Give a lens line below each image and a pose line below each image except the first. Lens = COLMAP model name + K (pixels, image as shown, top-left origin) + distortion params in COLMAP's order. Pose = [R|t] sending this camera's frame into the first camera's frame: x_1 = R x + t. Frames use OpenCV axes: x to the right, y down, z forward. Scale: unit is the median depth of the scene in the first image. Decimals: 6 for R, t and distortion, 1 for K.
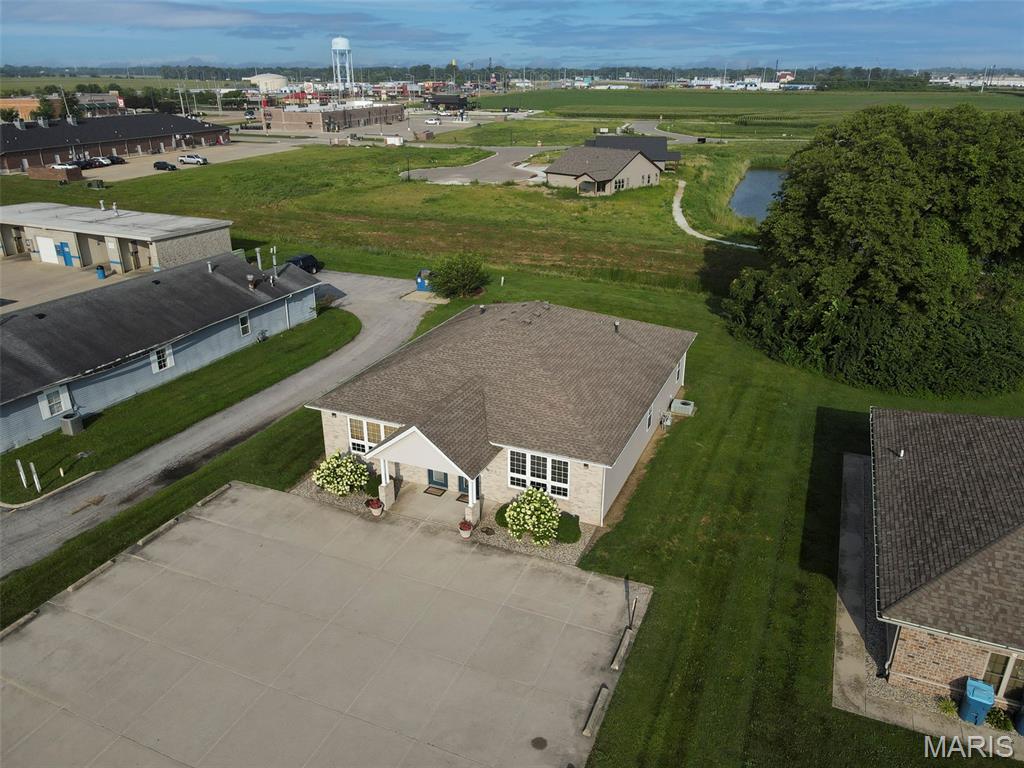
lens RADIAL K [[751.2, 0, 513.5], [0, 751.2, 387.6], [0, 0, 1]] dist [0.003673, 0.026067]
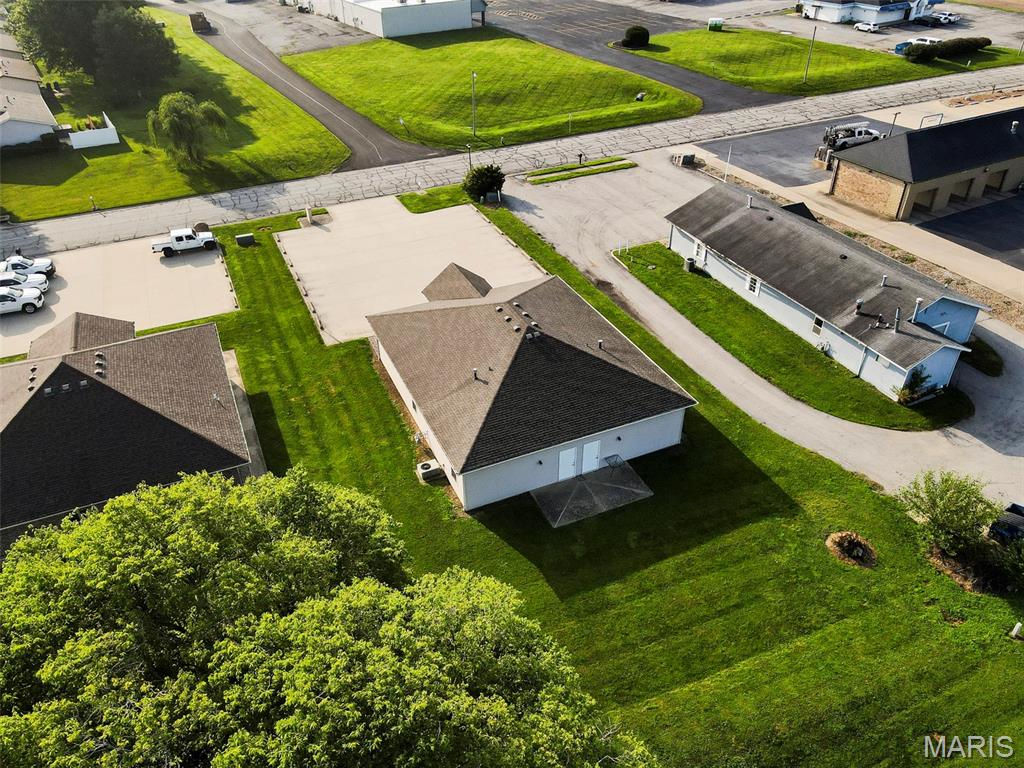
lens RADIAL K [[751.2, 0, 513.5], [0, 751.2, 387.6], [0, 0, 1]] dist [0.003673, 0.026067]
pose [[-0.675389, 0.426516, -0.601609, 0.758697], [-0.278435, 0.607924, 0.743574, -0.886002], [0.682879, 0.669711, -0.291828, 1.382130]]
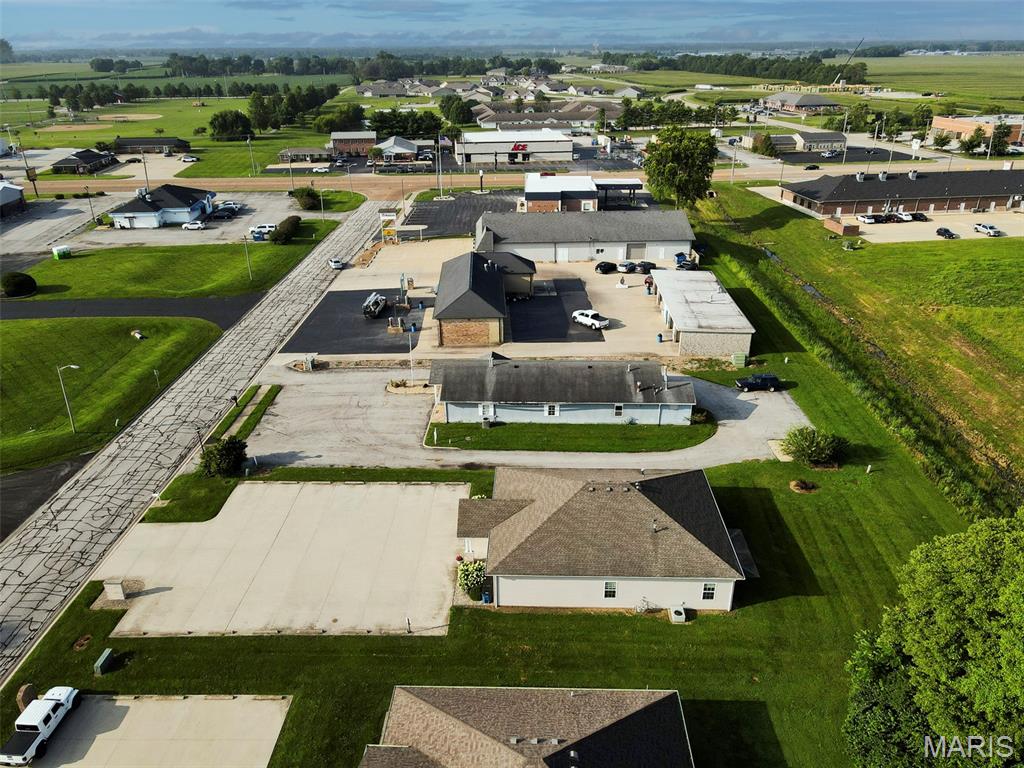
lens RADIAL K [[751.2, 0, 513.5], [0, 751.2, 387.6], [0, 0, 1]] dist [0.003673, 0.026067]
pose [[0.365706, 0.383778, -0.847923, 1.110910], [-0.352806, 0.900201, 0.255275, -0.574777], [0.861271, 0.205796, 0.464608, 0.103953]]
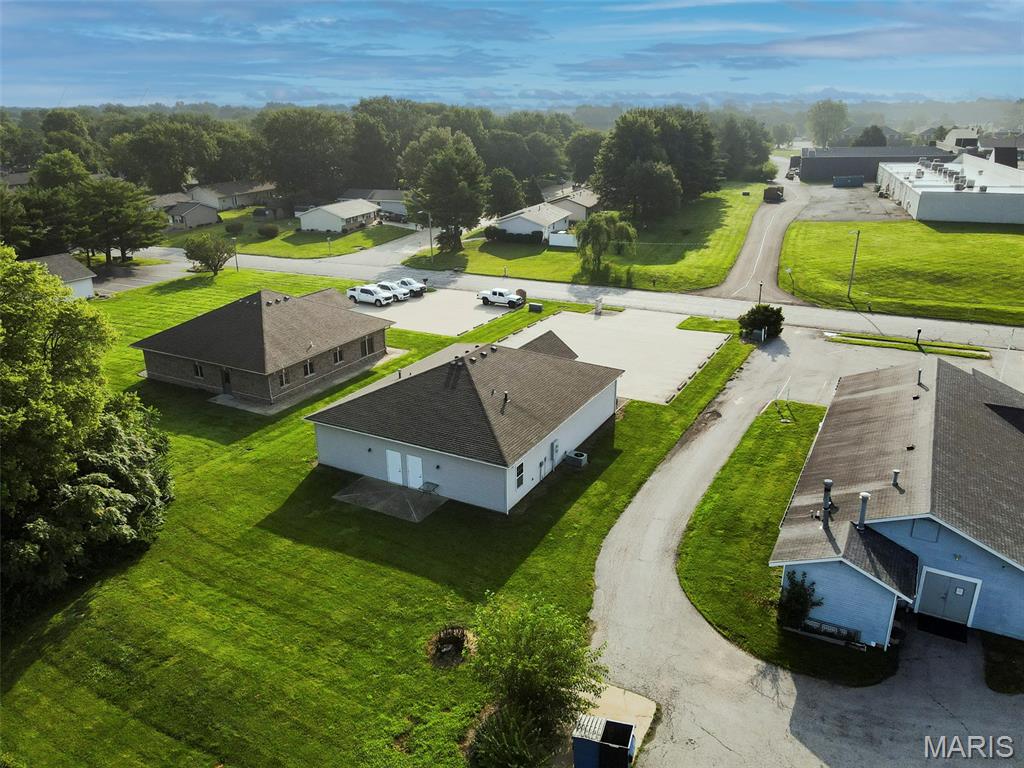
lens RADIAL K [[751.2, 0, 513.5], [0, 751.2, 387.6], [0, 0, 1]] dist [0.003673, 0.026067]
pose [[-0.996160, -0.026823, 0.083336, -0.153575], [0.037648, 0.728142, 0.684391, -0.914230], [-0.079038, 0.684901, -0.724337, 1.924106]]
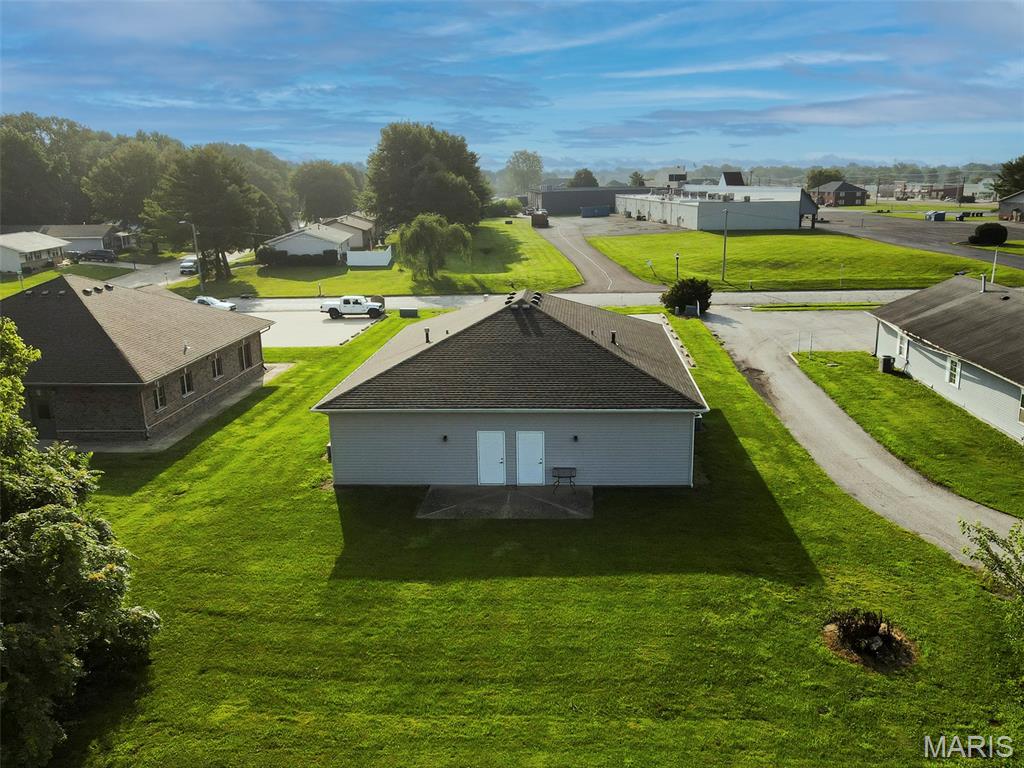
lens RADIAL K [[823.0, 0, 560.3], [0, 823.0, 385.0], [0, 0, 1]] dist [0.015707, 0.012716]
pose [[-0.927629, 0.095685, -0.361040, 0.335515], [-0.140036, 0.807020, 0.573680, -0.576480], [0.346259, 0.582721, -0.735215, 1.763044]]
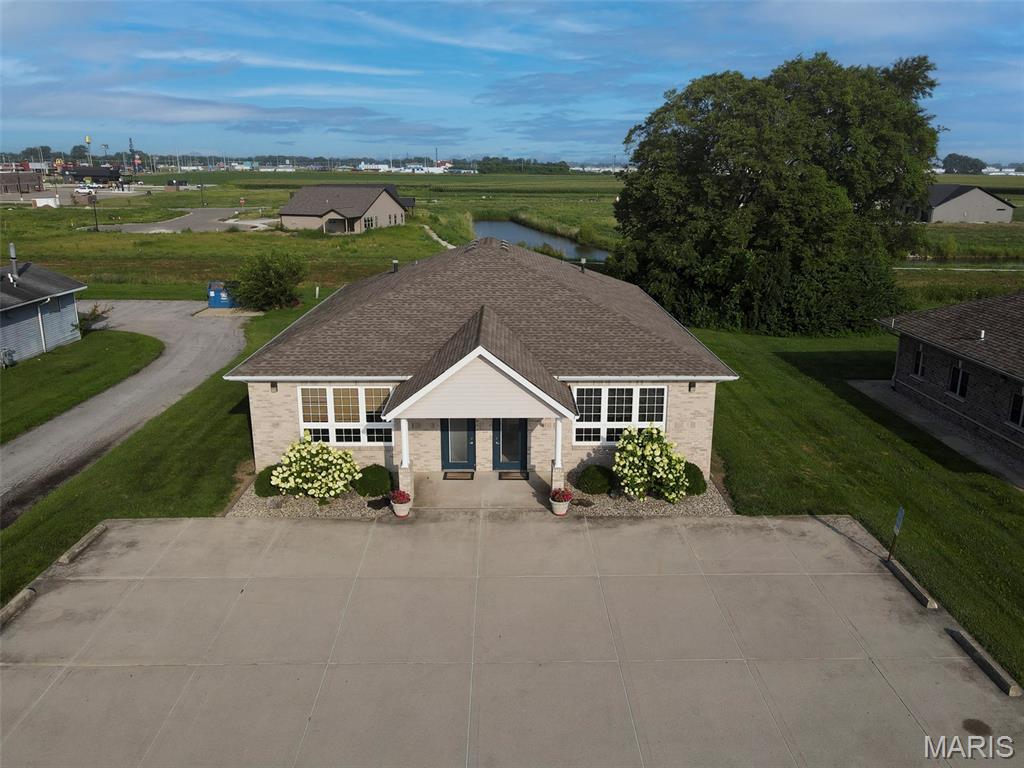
lens RADIAL K [[781.7, 0, 525.8], [0, 781.7, 382.4], [0, 0, 1]] dist [0.009575, 0.010525]
pose [[0.907837, -0.107254, 0.405374, -0.275223], [0.157380, 0.983214, -0.092312, 0.111005], [-0.388669, 0.147602, 0.909478, 0.286323]]
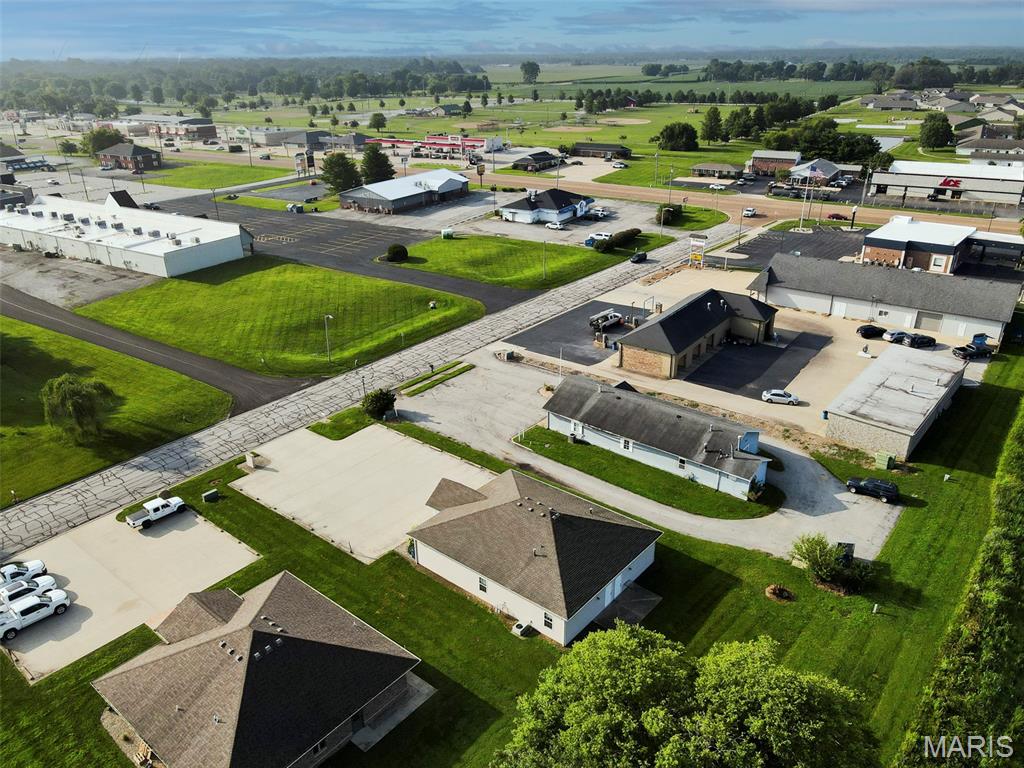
lens RADIAL K [[751.2, 0, 513.5], [0, 751.2, 387.6], [0, 0, 1]] dist [0.003673, 0.026067]
pose [[-0.281242, 0.395136, -0.874512, 1.387918], [-0.363609, 0.799467, 0.478164, -1.091279], [0.888083, 0.452461, -0.081169, 0.950095]]
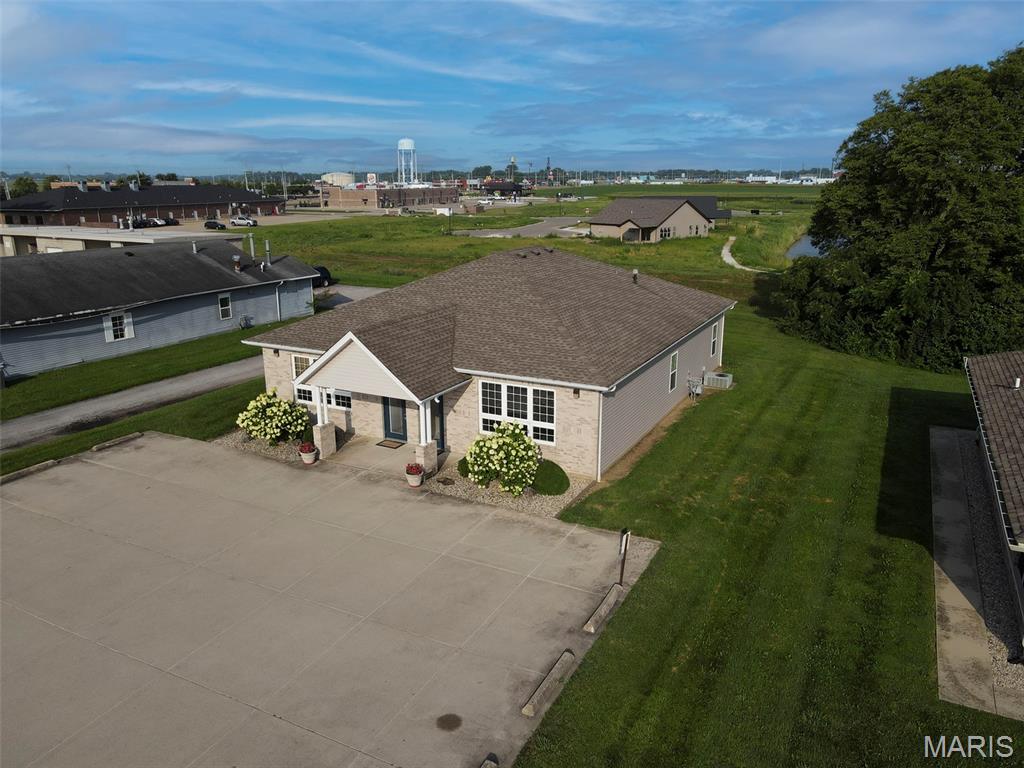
lens RADIAL K [[751.2, 0, 513.5], [0, 751.2, 387.6], [0, 0, 1]] dist [0.003673, 0.026067]
pose [[0.997073, 0.014961, -0.074977, 0.069280], [-0.024250, 0.991917, -0.124551, 0.148569], [0.072508, 0.126004, 0.989376, 0.193714]]
